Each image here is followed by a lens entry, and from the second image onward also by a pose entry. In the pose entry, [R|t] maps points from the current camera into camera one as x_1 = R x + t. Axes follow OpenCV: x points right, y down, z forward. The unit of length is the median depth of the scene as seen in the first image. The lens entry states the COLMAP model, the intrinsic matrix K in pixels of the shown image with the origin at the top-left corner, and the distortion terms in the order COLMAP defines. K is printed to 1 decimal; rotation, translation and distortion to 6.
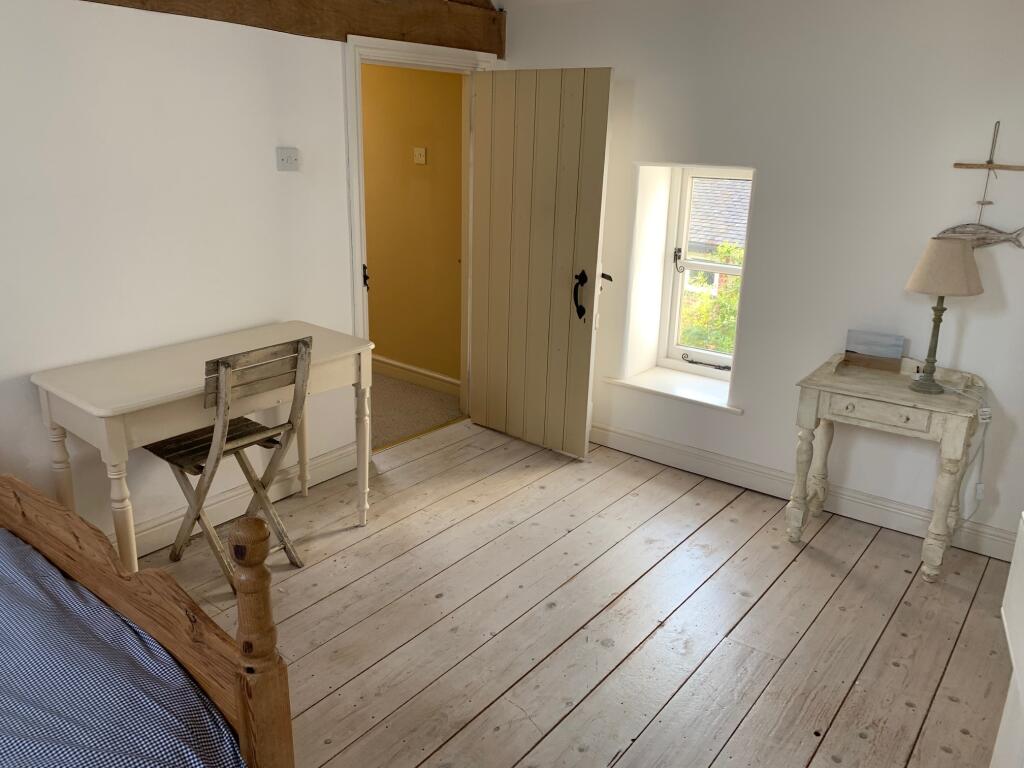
lens RADIAL K [[776.8, 0, 512.0], [0, 776.8, 384.0], [0, 0, 1]] dist [-0.000243, -0.002801]
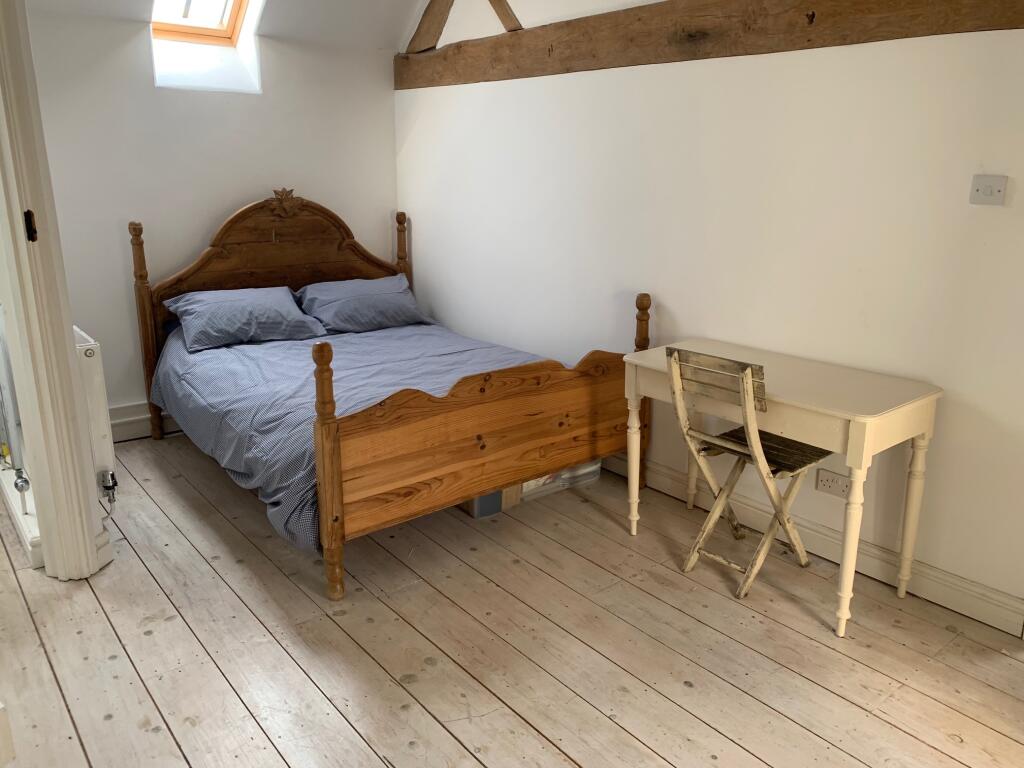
lens RADIAL K [[786.0, 0, 513.1], [0, 786.0, 364.6], [0, 0, 1]] dist [0.045754, -0.002675]
pose [[-0.220695, 0.218639, -0.950521, 0.773532], [-0.310928, 0.907933, 0.281035, -0.255195], [0.924455, 0.357567, -0.132395, 0.894568]]
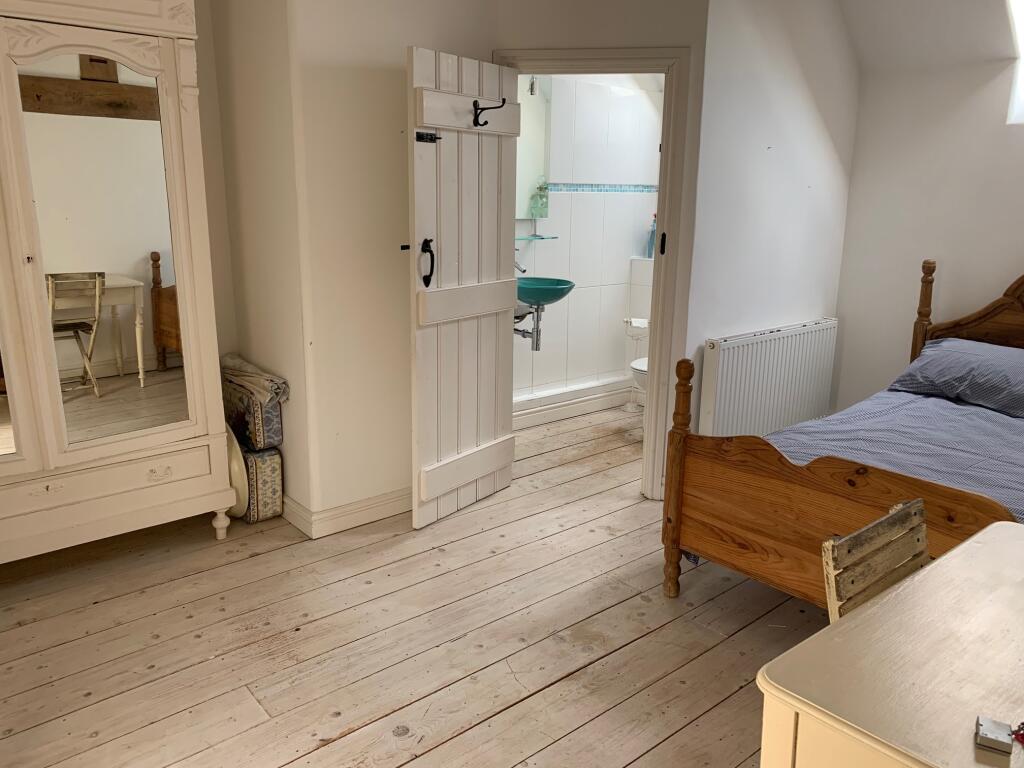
lens RADIAL K [[776.8, 0, 512.0], [0, 776.8, 384.0], [0, 0, 1]] dist [-0.000243, -0.002801]
pose [[-0.980366, -0.079777, 0.180325, -0.132791], [0.026789, 0.852137, 0.522633, -0.477547], [-0.195356, 0.517203, -0.833269, 1.524358]]
